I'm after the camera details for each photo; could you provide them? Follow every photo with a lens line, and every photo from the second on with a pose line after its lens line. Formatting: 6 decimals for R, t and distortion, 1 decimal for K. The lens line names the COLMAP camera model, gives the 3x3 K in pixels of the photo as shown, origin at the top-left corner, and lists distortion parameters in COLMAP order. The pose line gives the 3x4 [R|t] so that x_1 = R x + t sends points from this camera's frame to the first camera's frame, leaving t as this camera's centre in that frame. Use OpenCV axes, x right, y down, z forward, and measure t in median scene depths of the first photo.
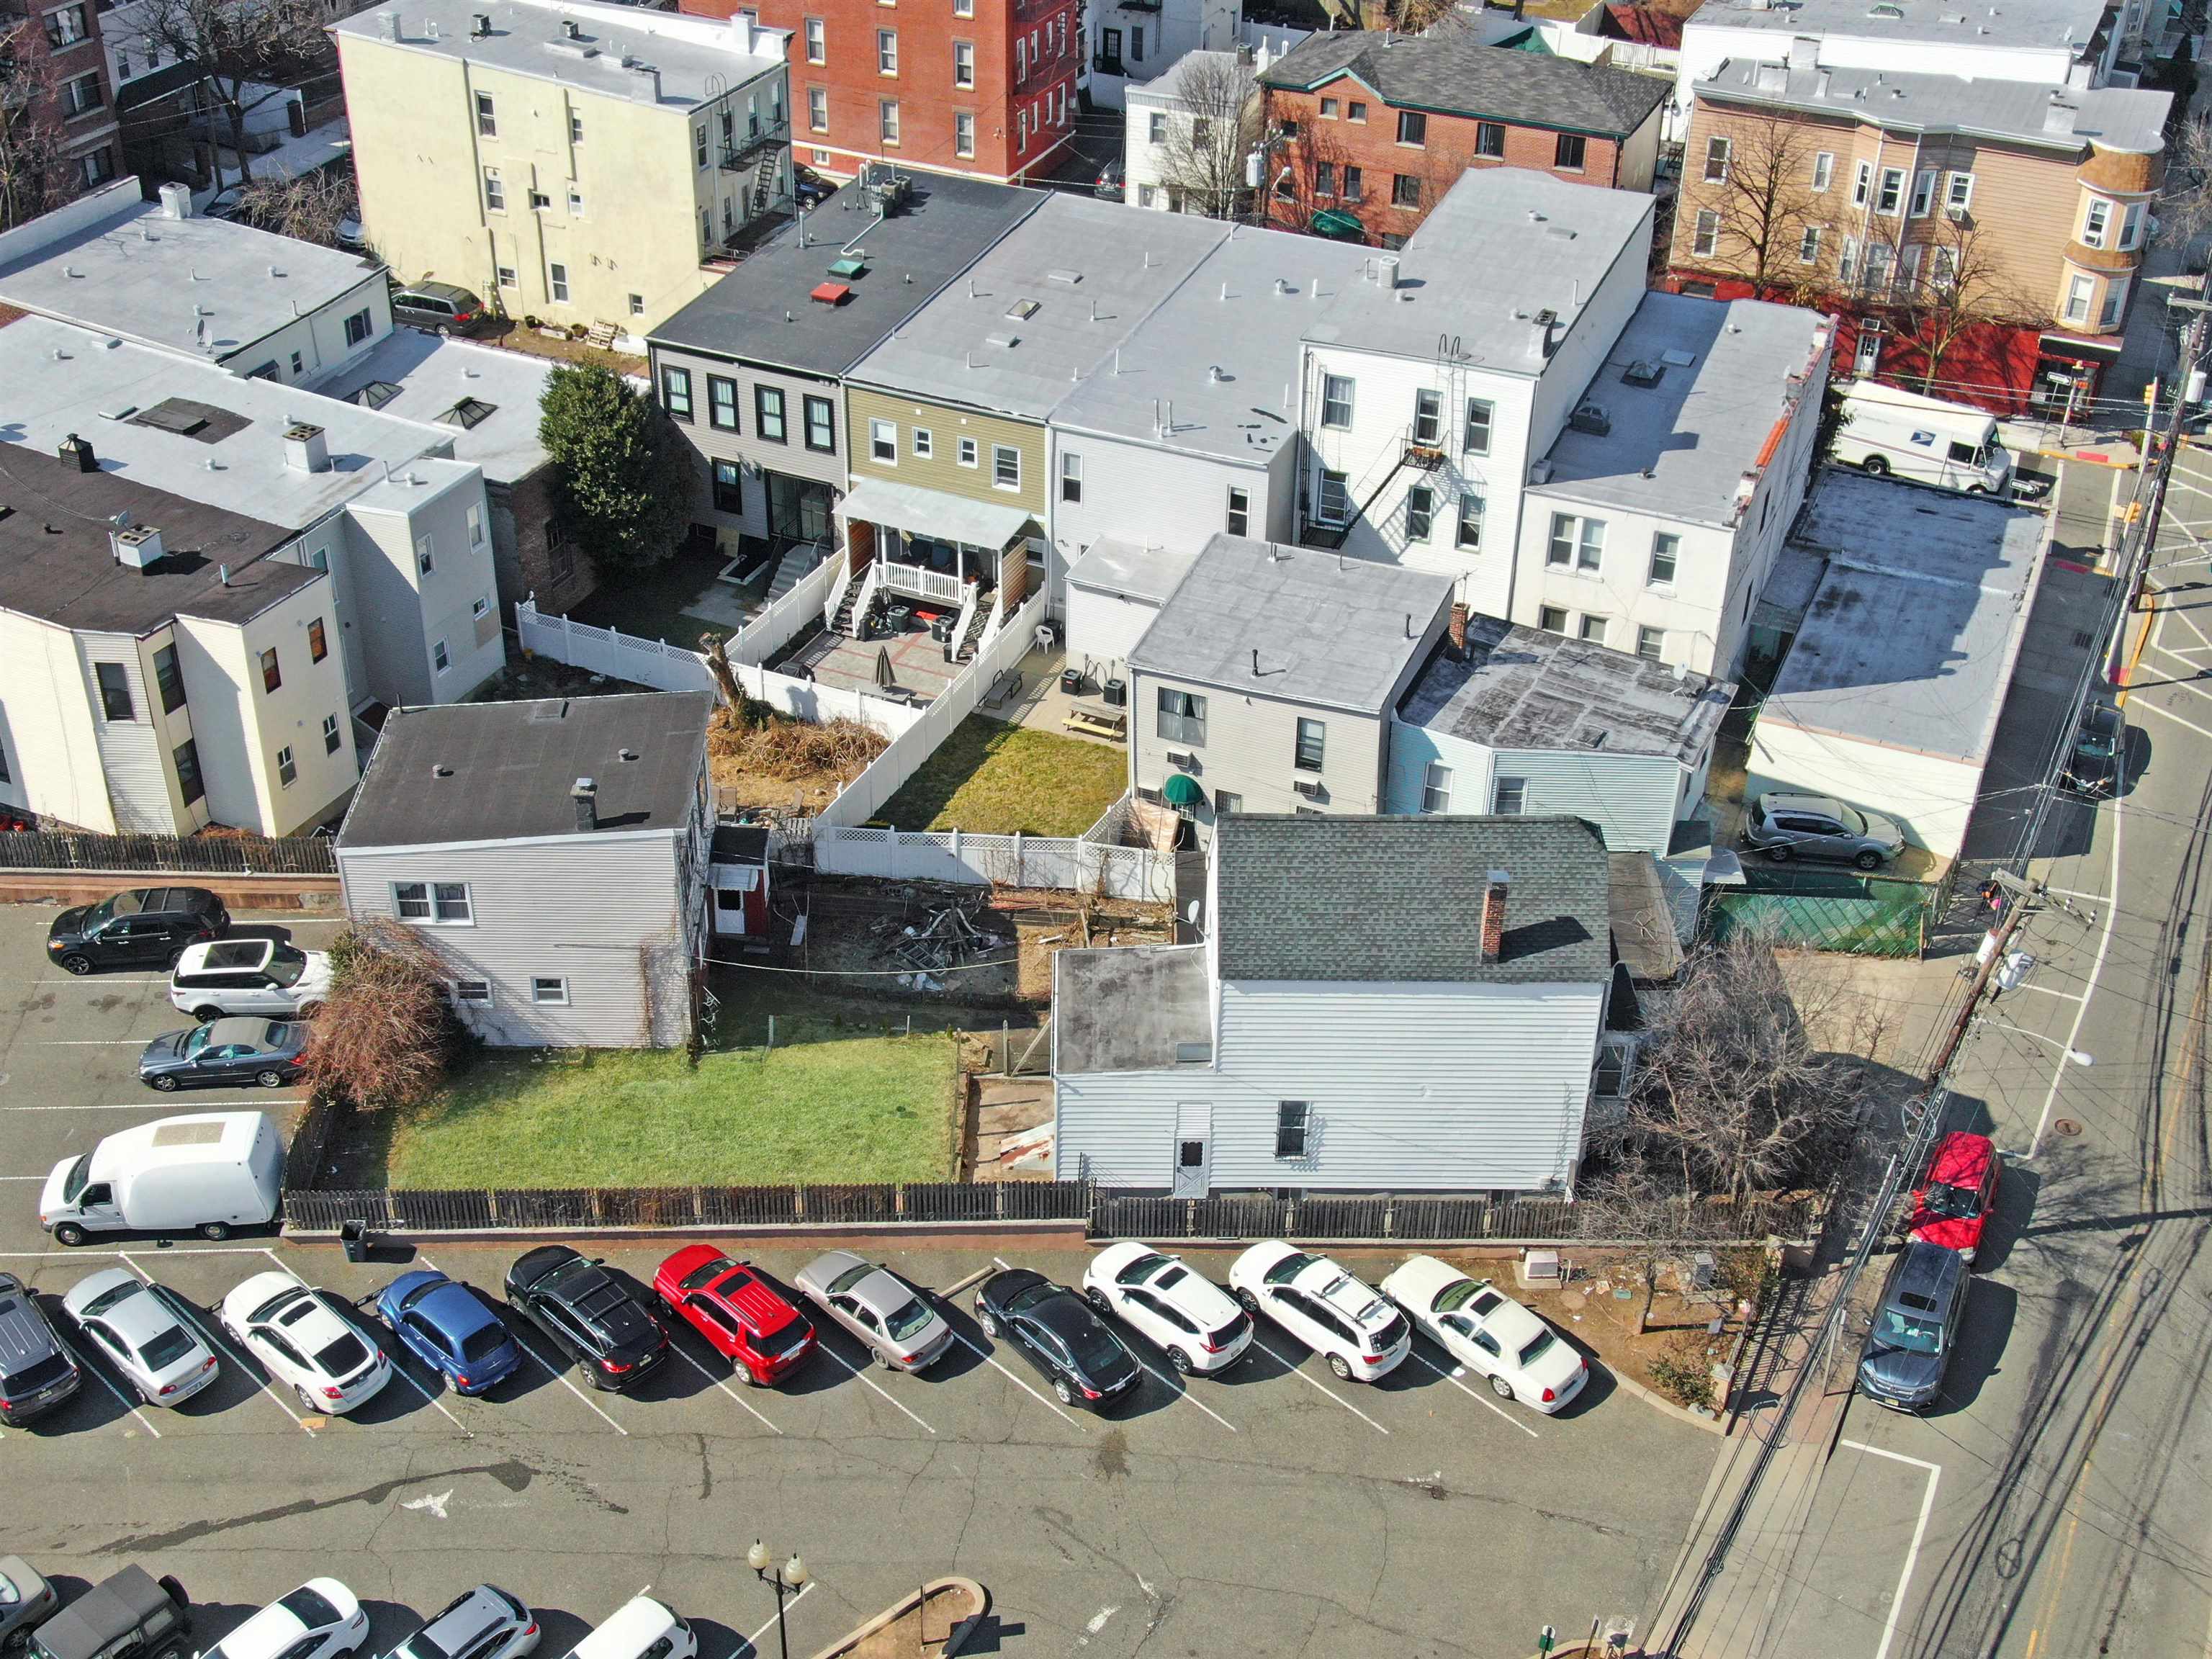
lens RADIAL K [[2583.9, 0, 1110.5], [0, 2583.9, 831.5], [0, 0, 1]] dist [0.121134, -0.418662]
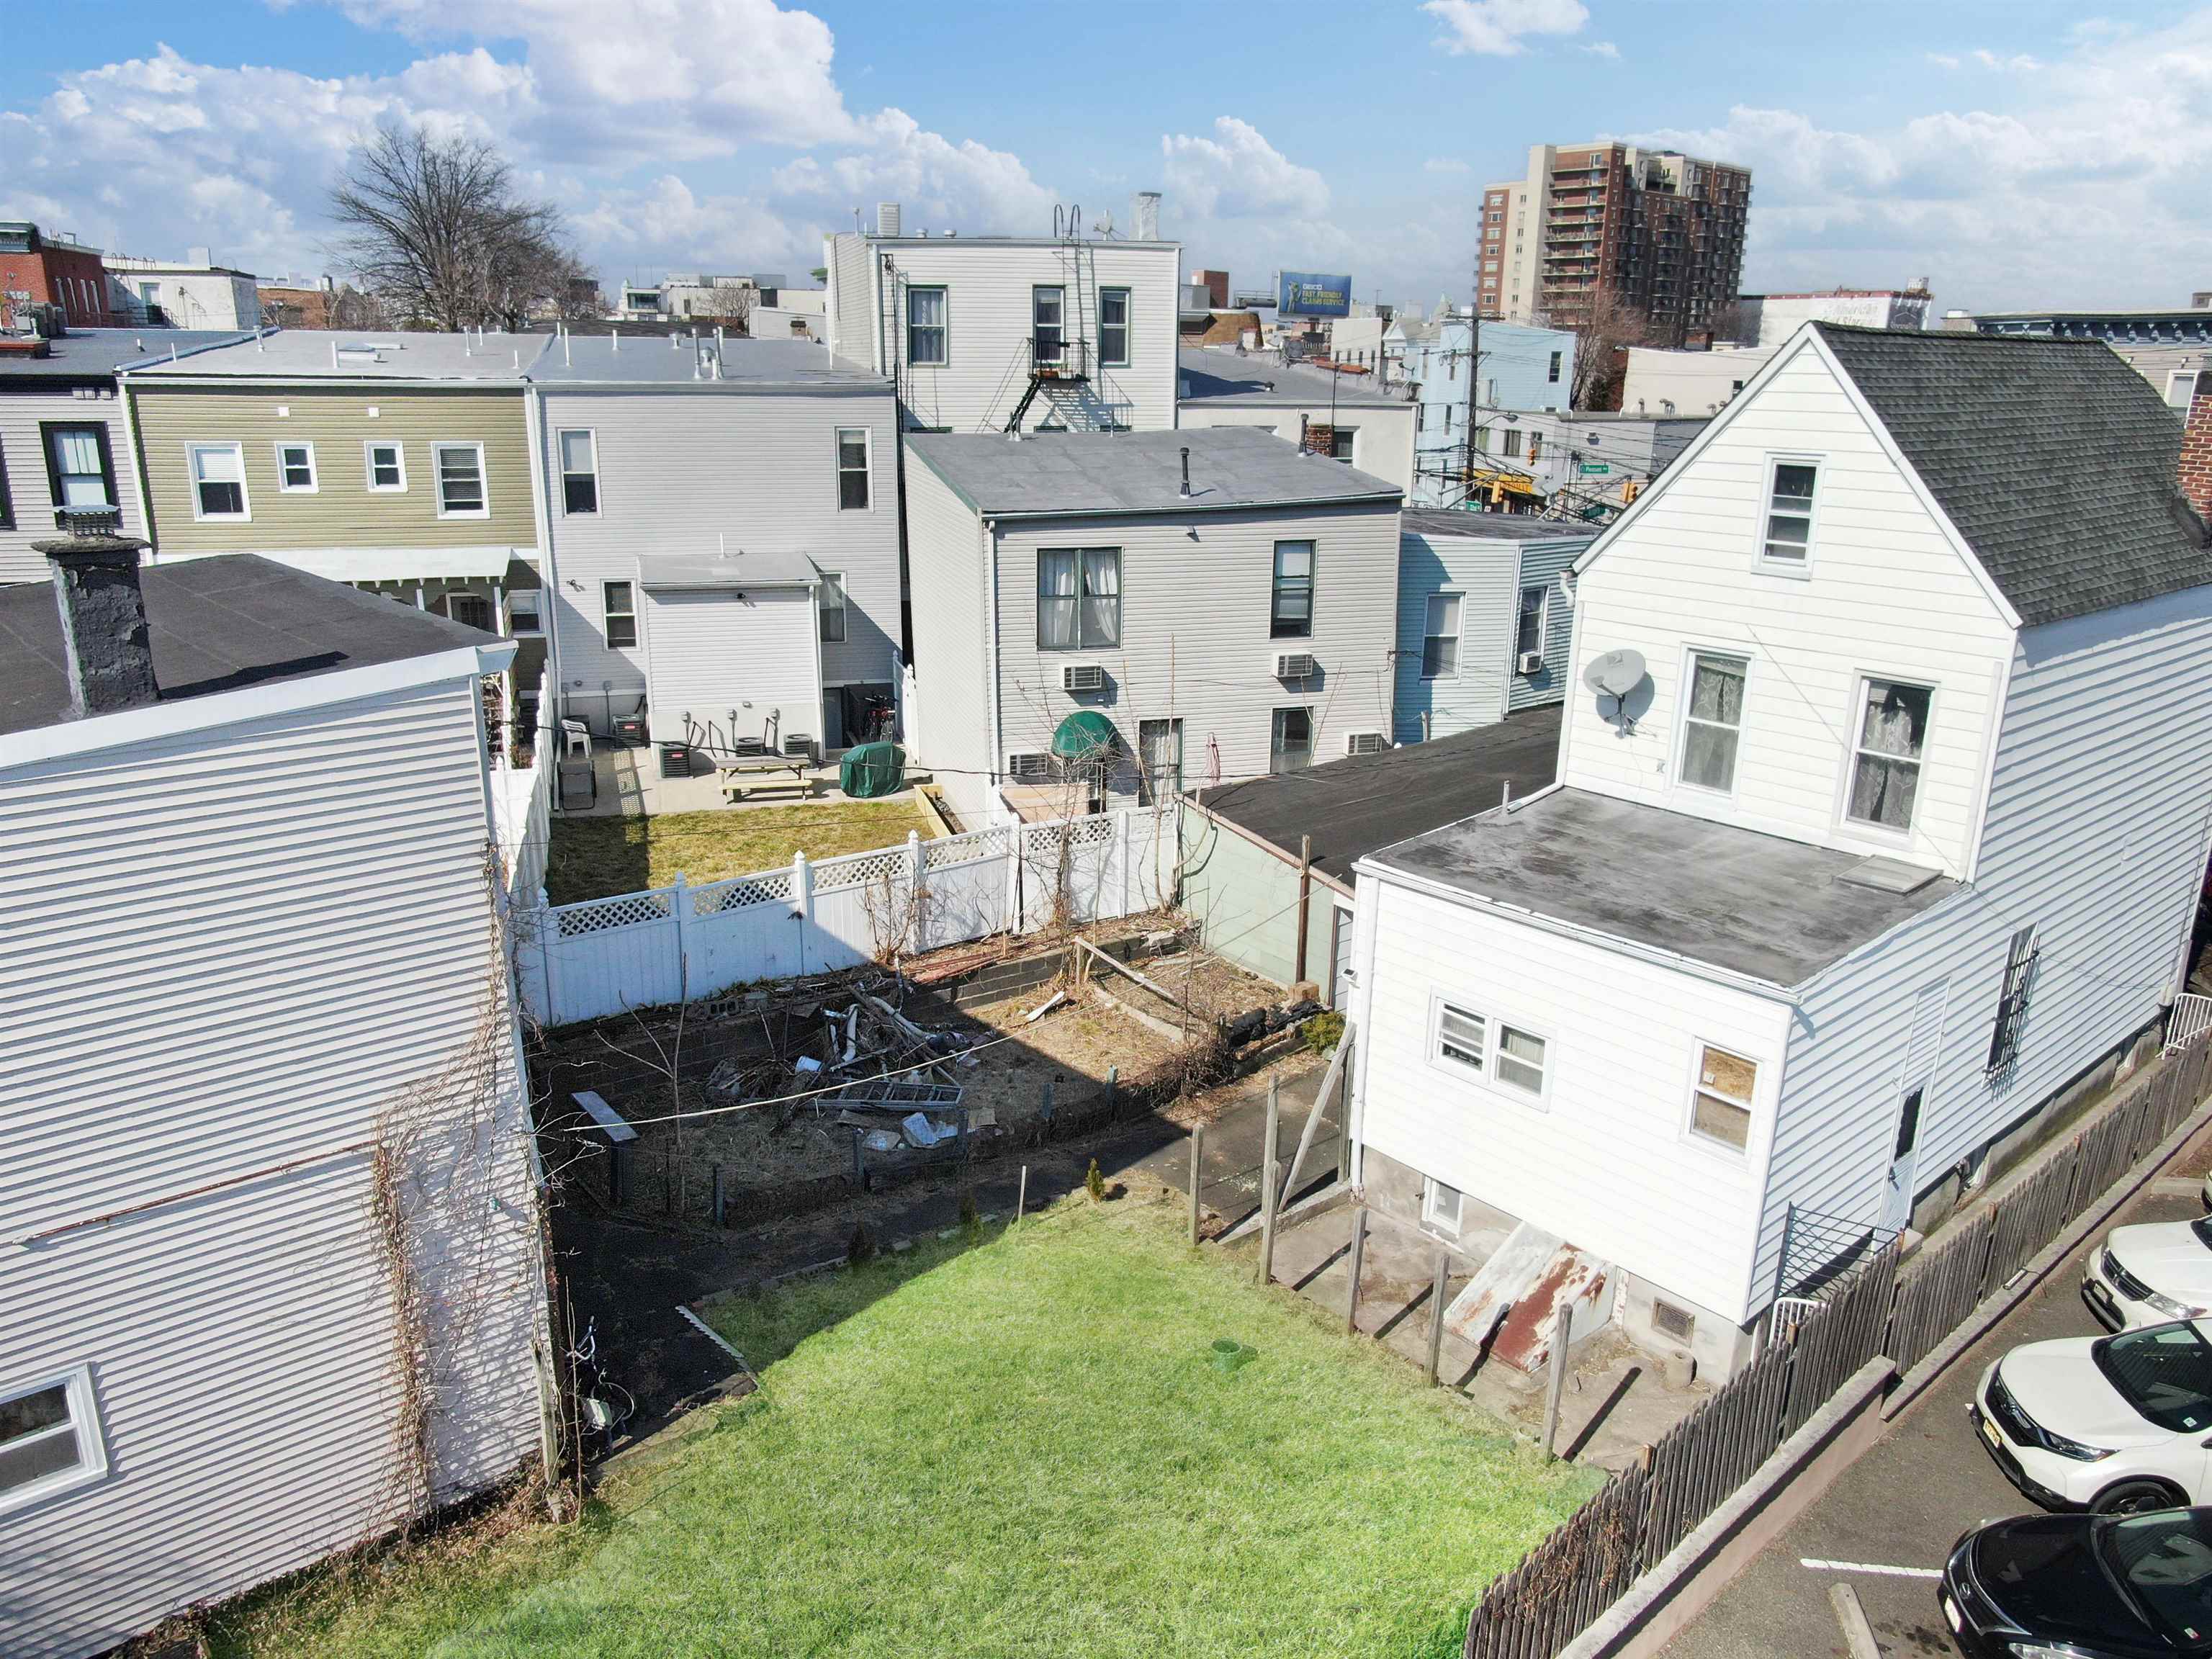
lens RADIAL K [[1601.0, 0, 1108.8], [0, 1601.0, 833.2], [0, 0, 1]] dist [-0.010776, 0.003396]
pose [[0.764046, -0.192698, 0.615713, -0.196297], [0.353936, 0.923114, -0.150300, 0.060164], [-0.539410, 0.332759, 0.773504, 0.715378]]
